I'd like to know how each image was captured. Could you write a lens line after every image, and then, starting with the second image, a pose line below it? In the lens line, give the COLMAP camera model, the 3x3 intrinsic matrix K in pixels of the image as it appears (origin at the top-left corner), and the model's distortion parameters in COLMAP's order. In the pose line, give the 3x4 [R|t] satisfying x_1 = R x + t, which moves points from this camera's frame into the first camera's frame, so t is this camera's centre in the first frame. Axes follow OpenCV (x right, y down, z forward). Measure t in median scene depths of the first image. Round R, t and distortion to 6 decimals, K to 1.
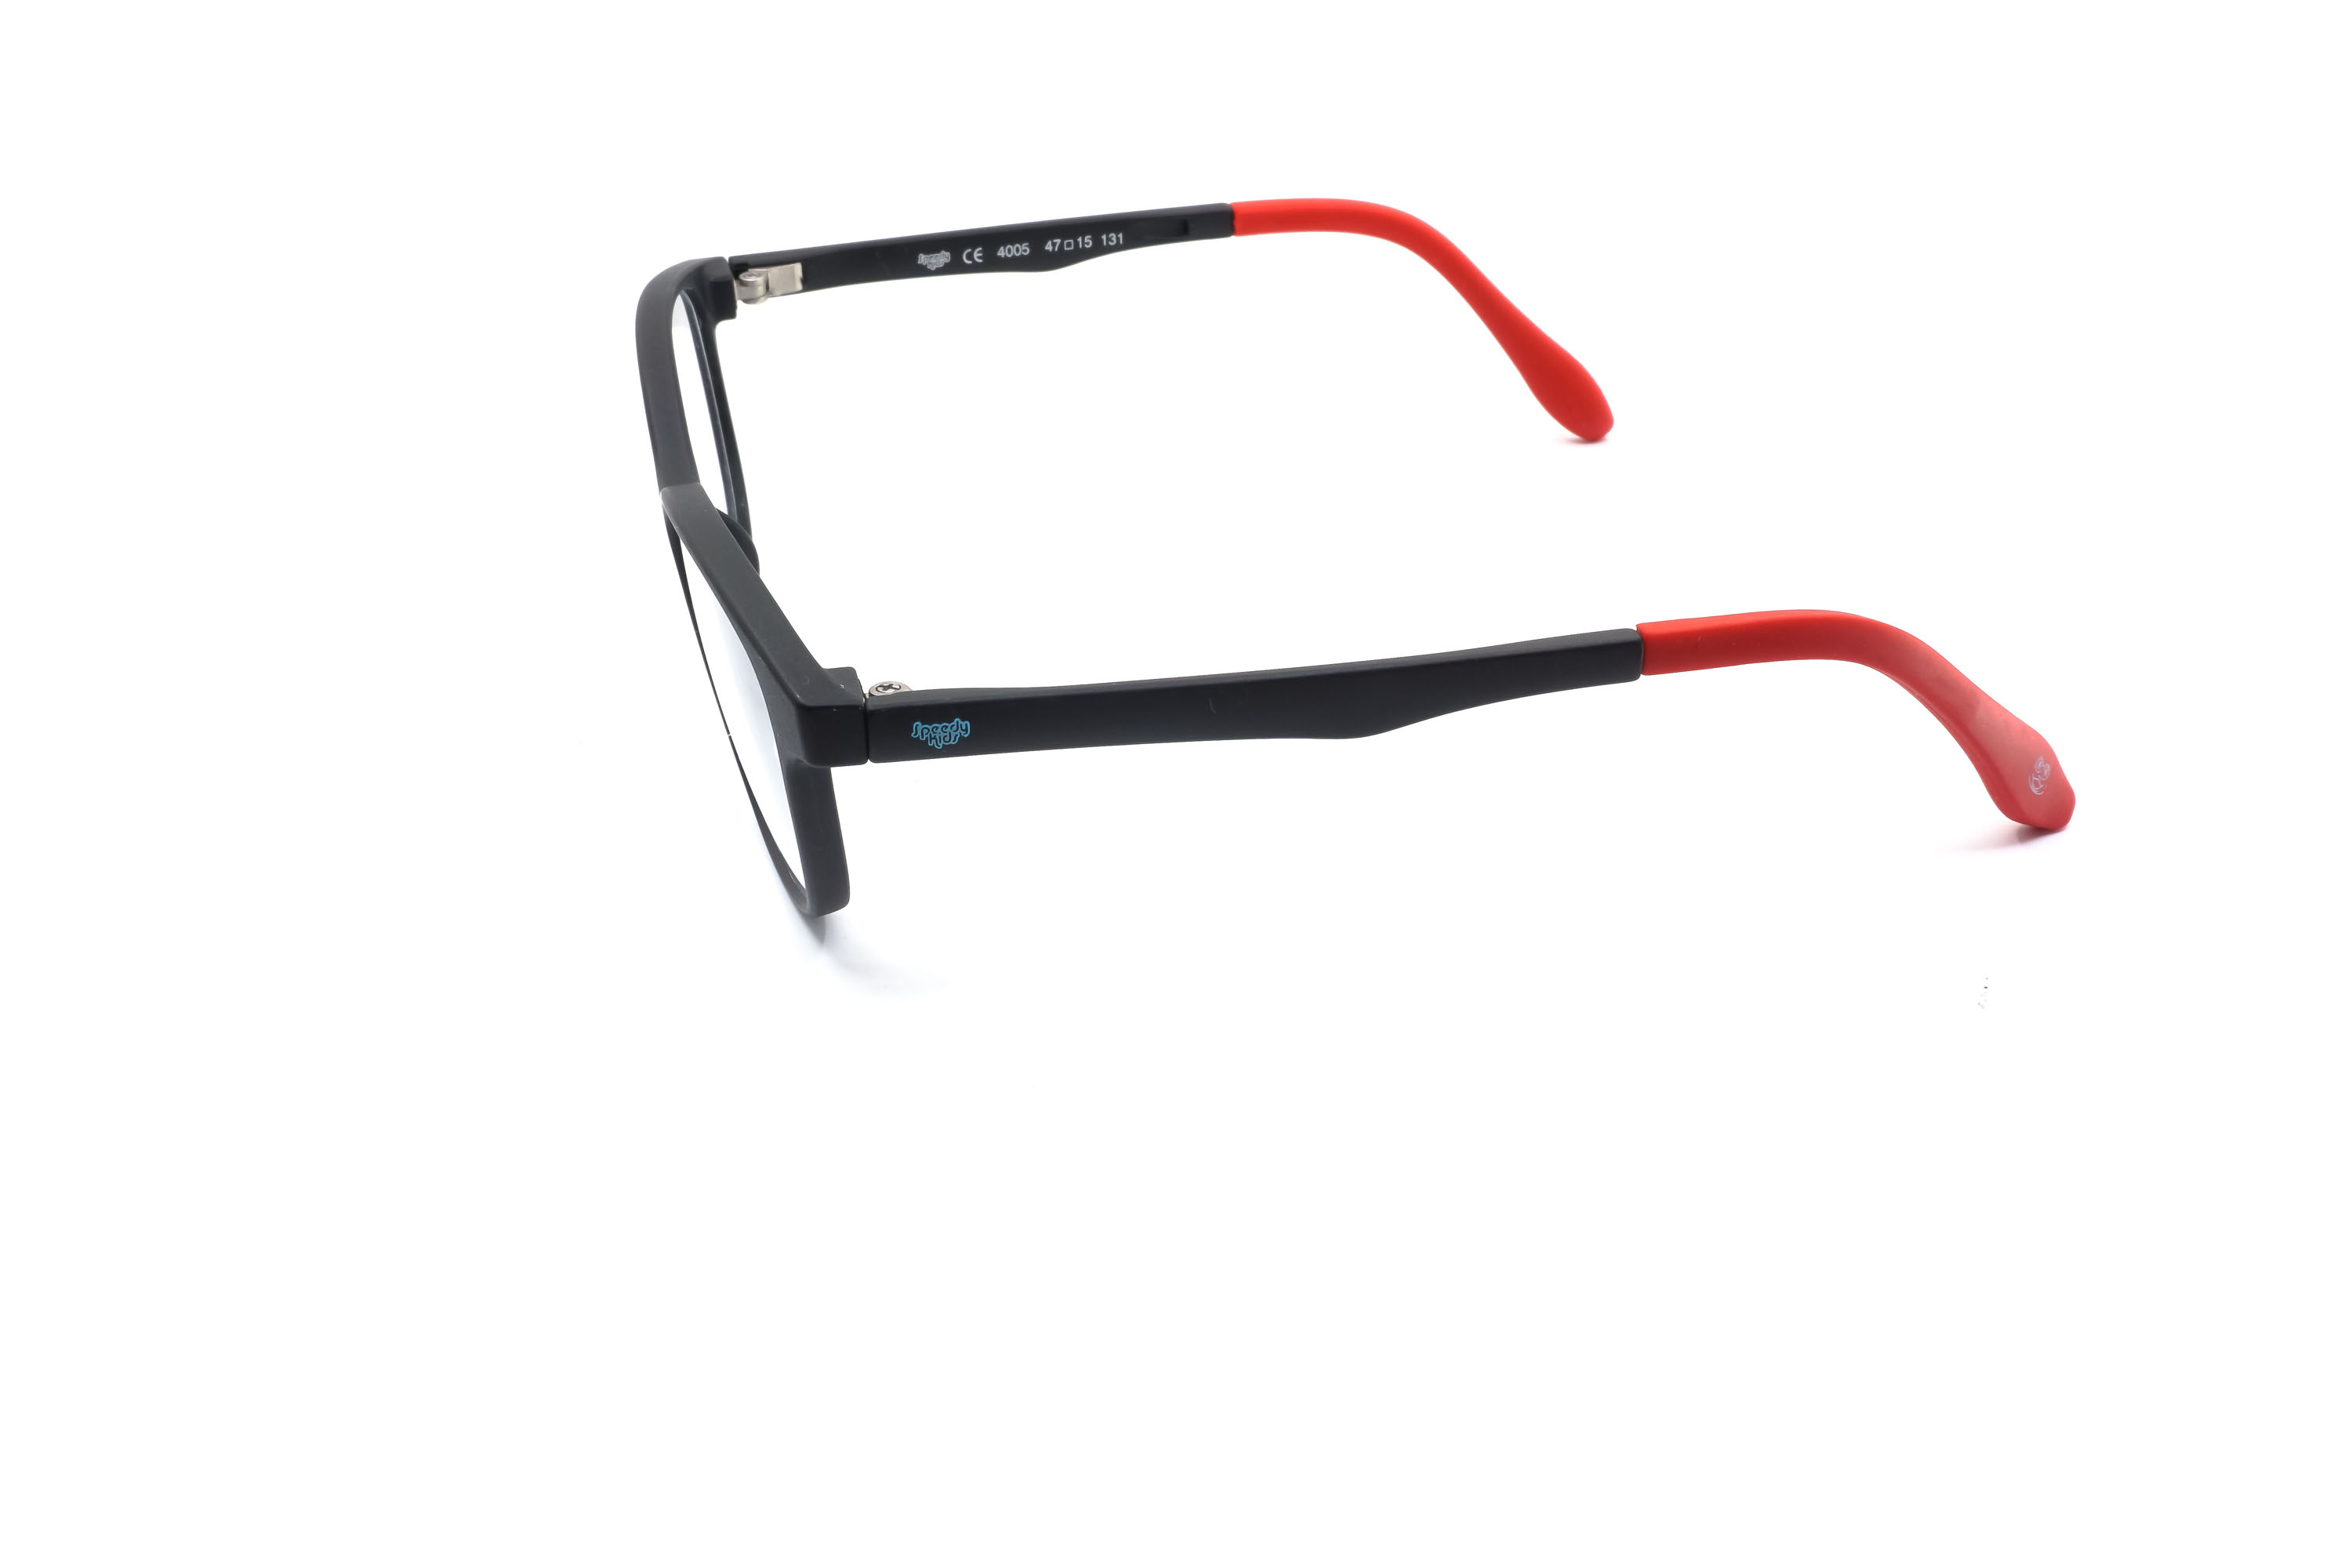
lens RADIAL K [[2399.4, 0, 1180.4], [0, 2399.4, 796.6], [0, 0, 1]] dist [0.009611, 0.000000]
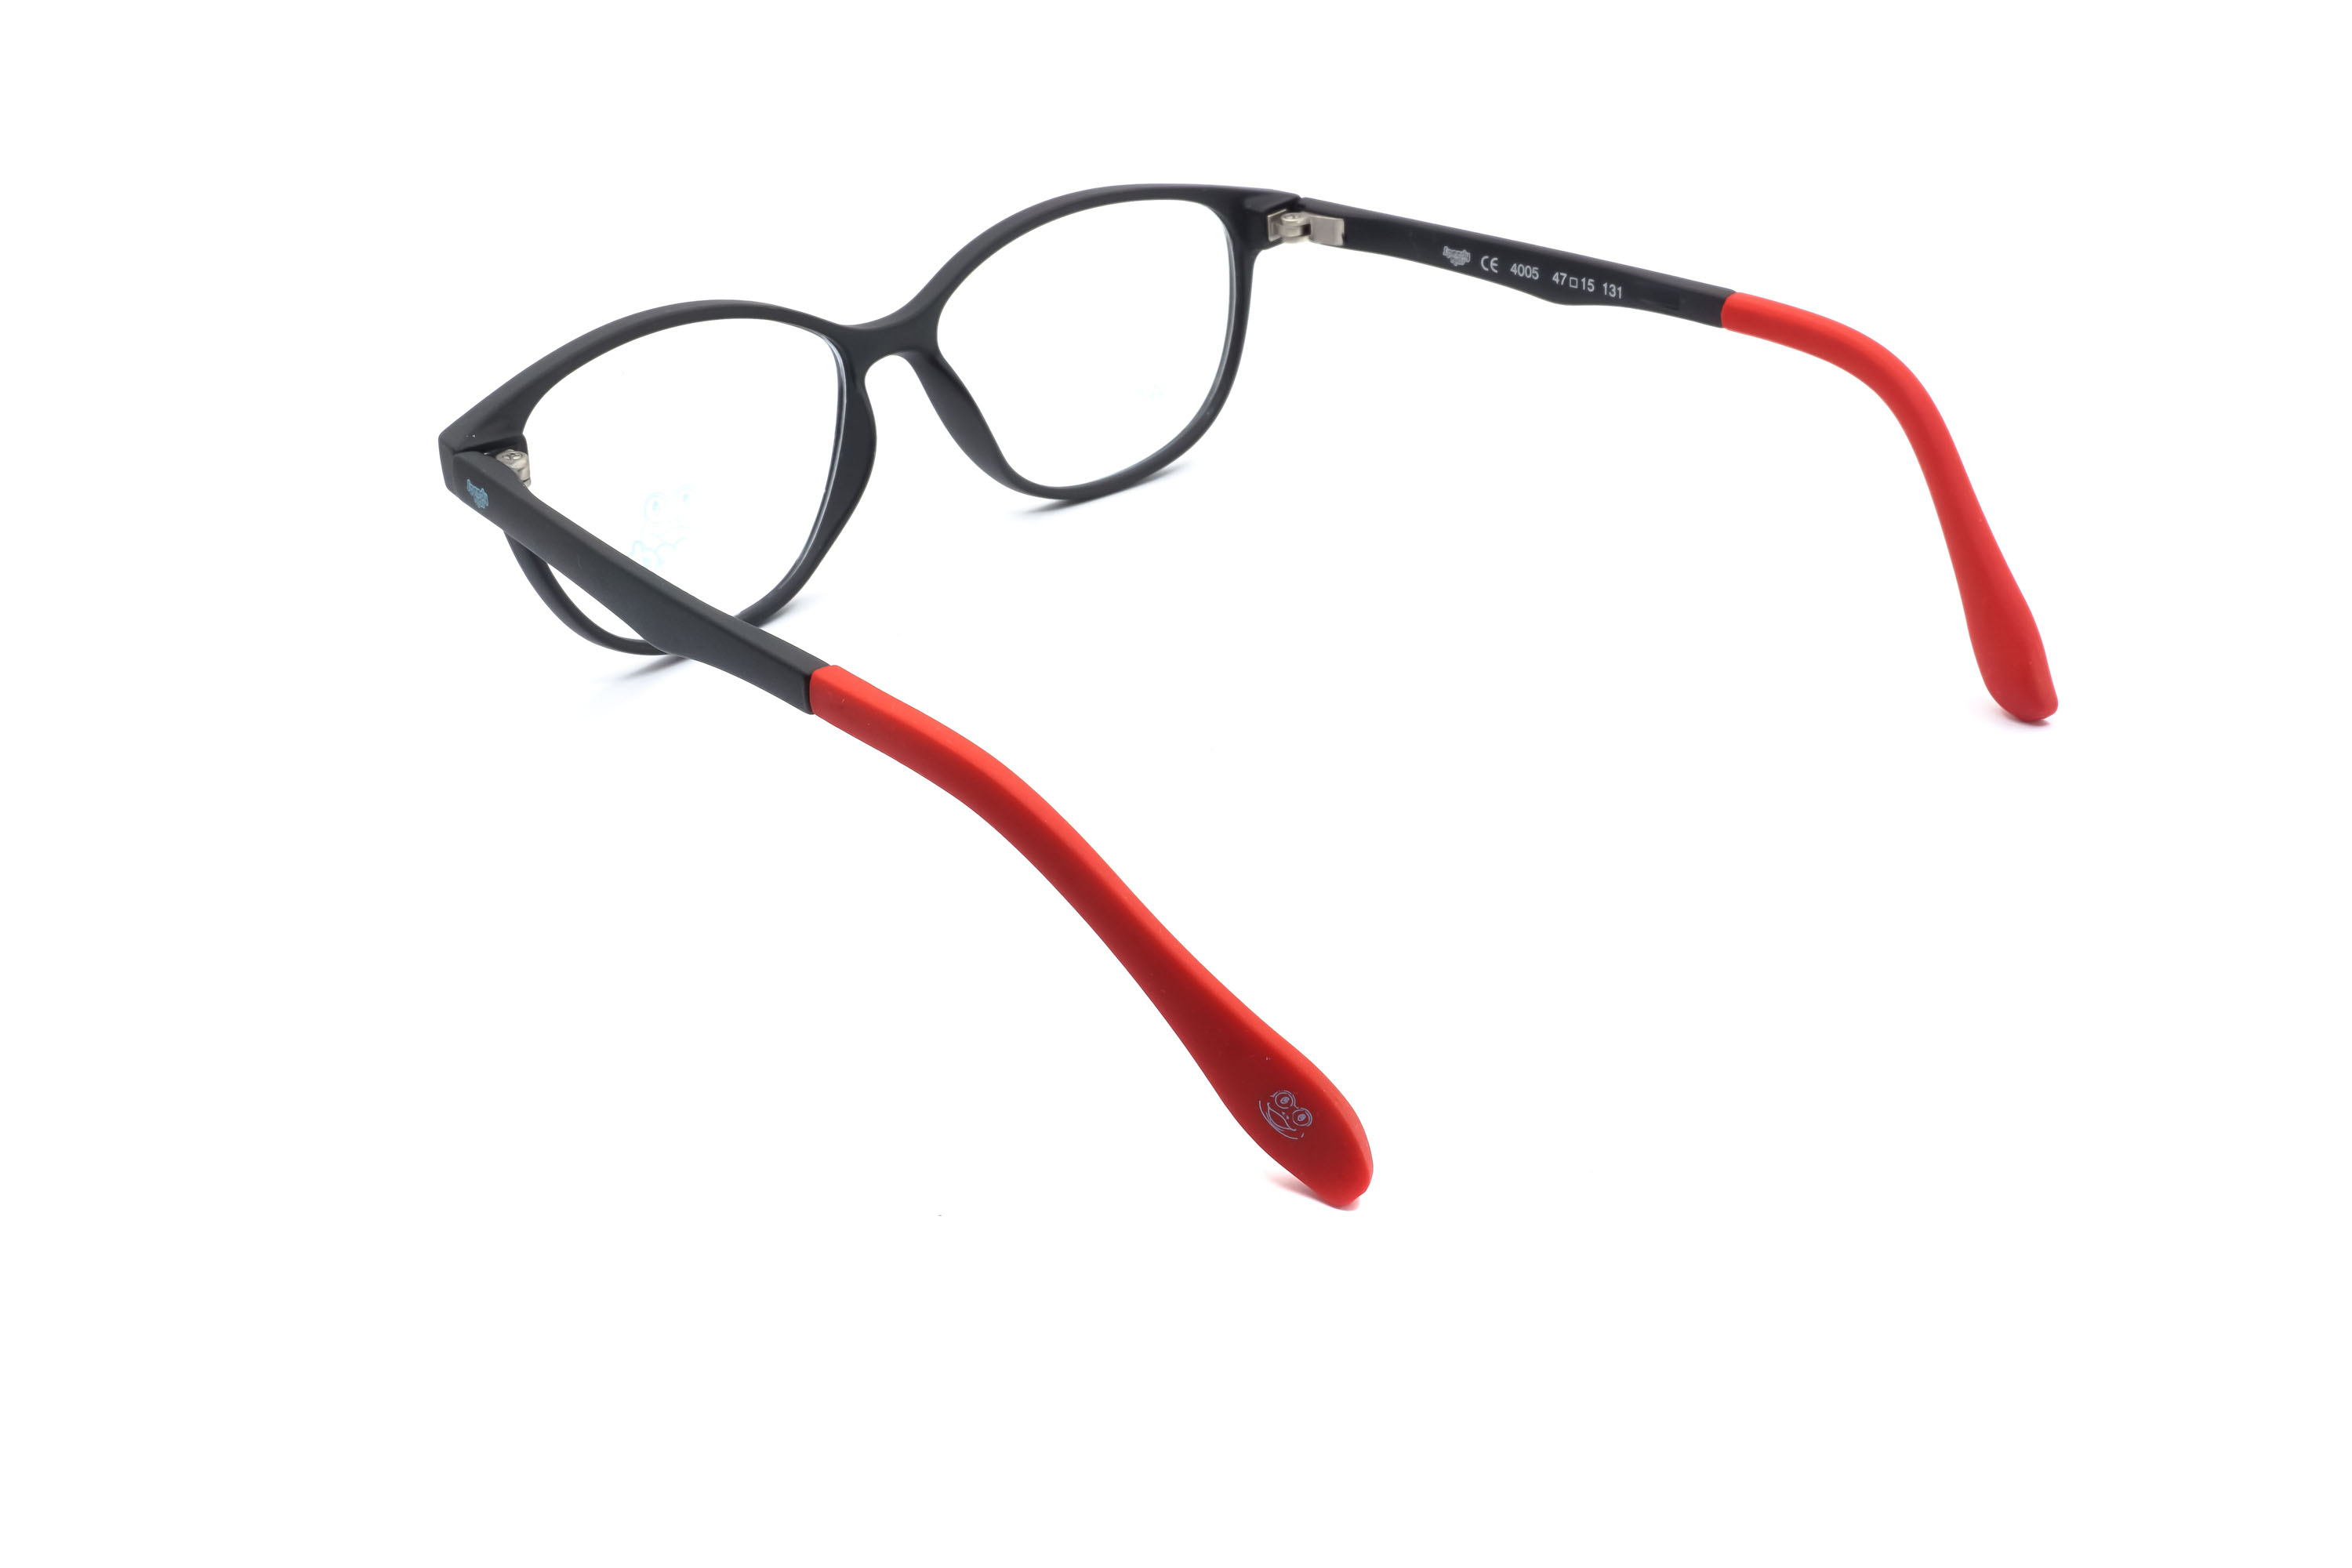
lens RADIAL K [[2399.4, 0, 1178.0], [0, 2399.4, 775.9], [0, 0, 1]] dist [0.009611, 0.000000]
pose [[0.501820, 0.426543, -0.752488, 0.677300], [-0.420743, 0.880472, 0.218504, -0.202935], [0.755746, 0.206954, 0.621303, 0.342477]]
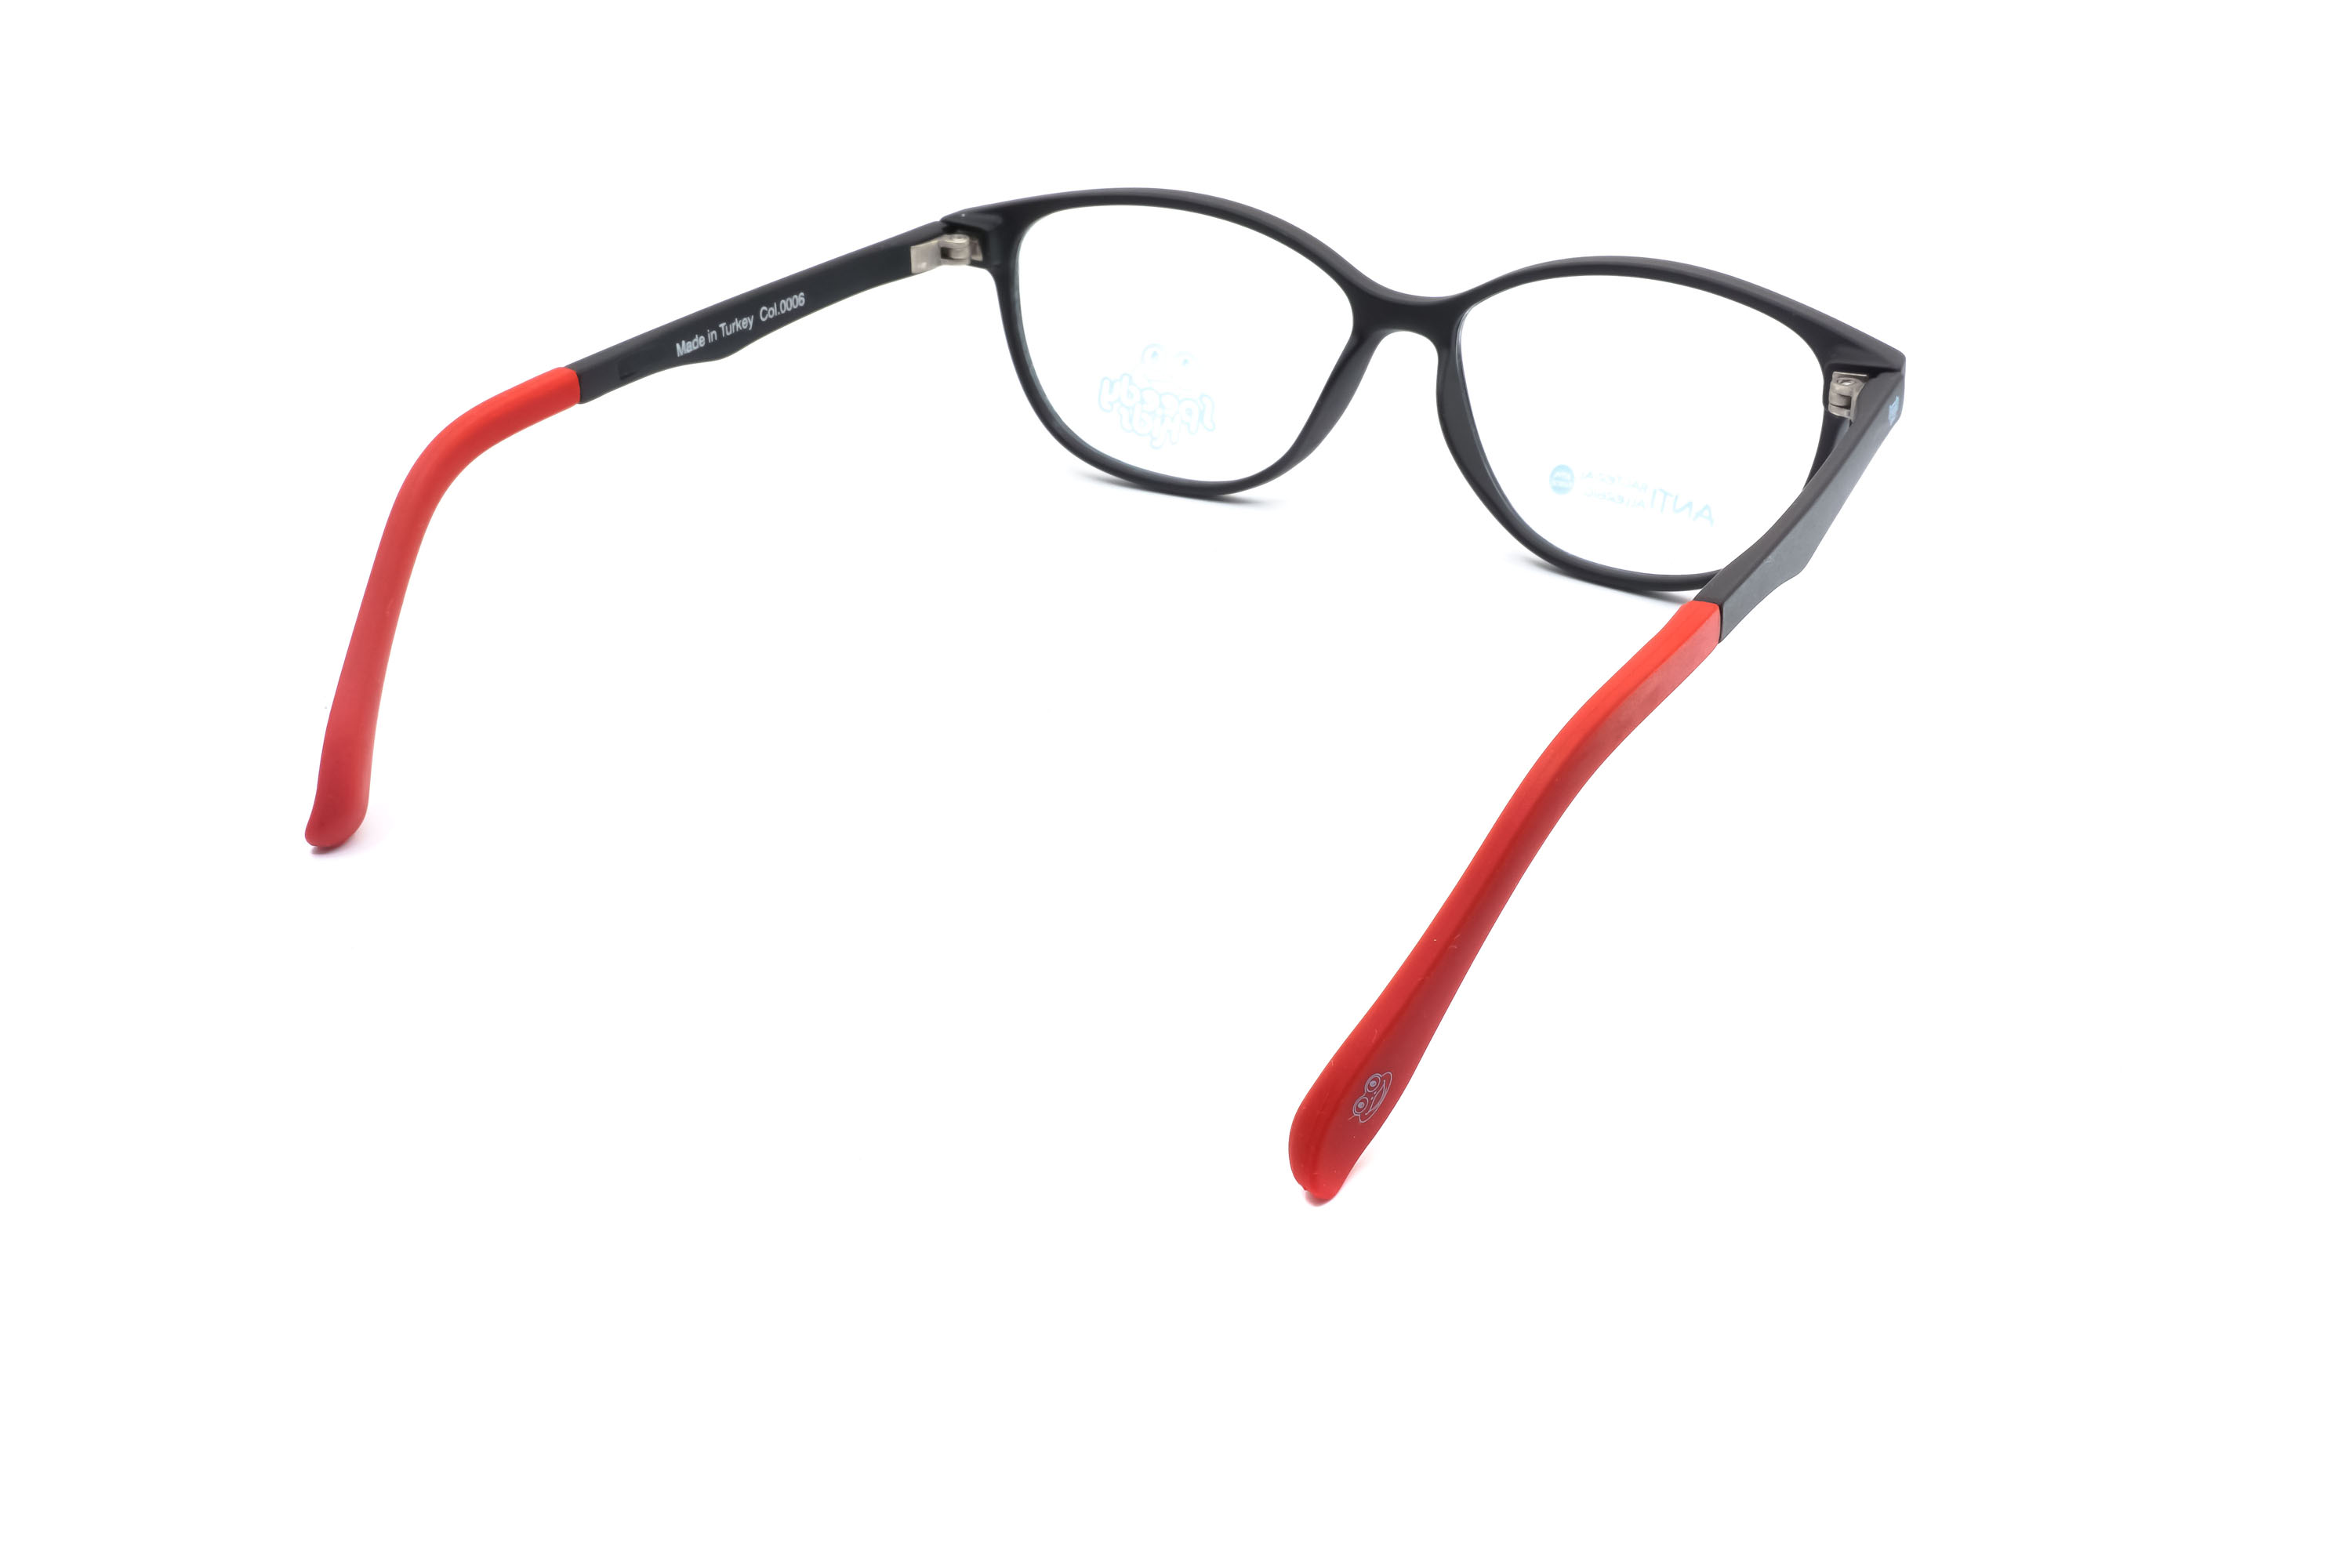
lens RADIAL K [[2399.4, 0, 1182.4], [0, 2399.4, 779.4], [0, 0, 1]] dist [0.009611, 0.000000]
pose [[-0.706797, 0.367119, -0.604699, 0.547366], [-0.326143, 0.589428, 0.739057, -0.670545], [0.627748, 0.719582, -0.296873, 1.170309]]
